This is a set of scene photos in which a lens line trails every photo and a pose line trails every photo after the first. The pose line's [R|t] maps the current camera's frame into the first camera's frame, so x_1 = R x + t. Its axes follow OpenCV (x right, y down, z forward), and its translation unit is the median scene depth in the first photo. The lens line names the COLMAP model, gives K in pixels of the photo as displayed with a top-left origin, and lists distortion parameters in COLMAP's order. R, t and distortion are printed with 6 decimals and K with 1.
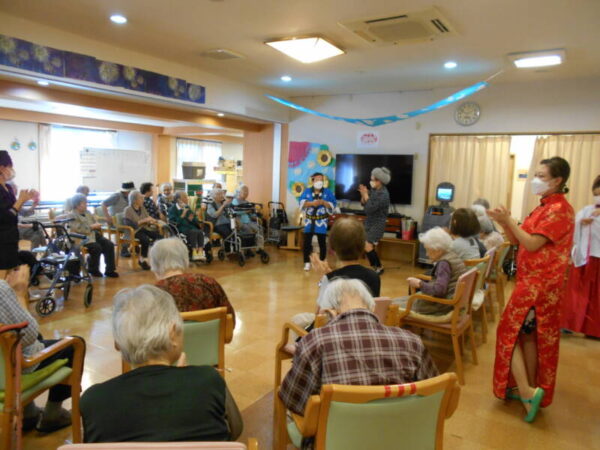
lens RADIAL K [[468.5, 0, 300.0], [0, 468.5, 225.0], [0, 0, 1]] dist [-0.003297, 0.005179]
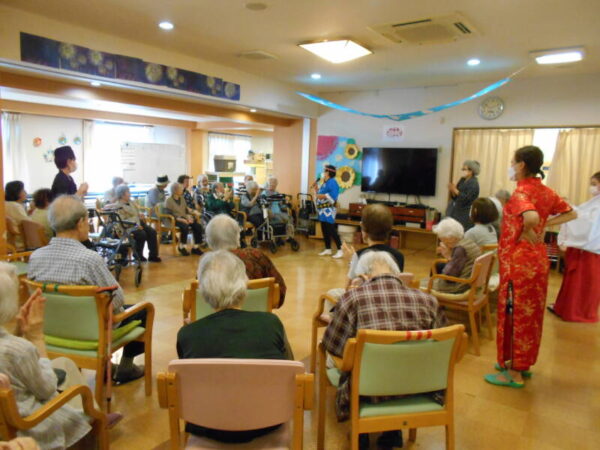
lens RADIAL K [[468.5, 0, 300.0], [0, 468.5, 225.0], [0, 0, 1]] dist [-0.003297, 0.005179]
pose [[0.998689, 0.005686, -0.050878, -0.011452], [-0.004927, 0.999875, 0.015040, 0.008334], [0.050957, -0.014769, 0.998592, -0.070629]]
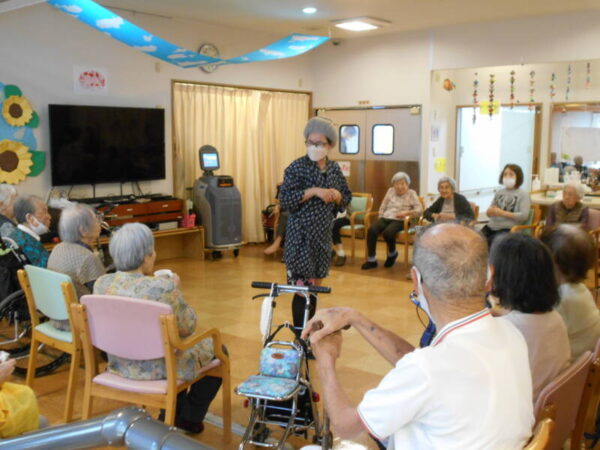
lens RADIAL K [[673.1, 0, 300.0], [0, 673.1, 225.0], [0, 0, 1]] dist [-0.003405, -0.006474]
pose [[0.106001, -0.173421, 0.979127, -0.994544], [0.104103, 0.981199, 0.162518, -0.157777], [-0.988902, 0.084703, 0.122062, 0.895447]]
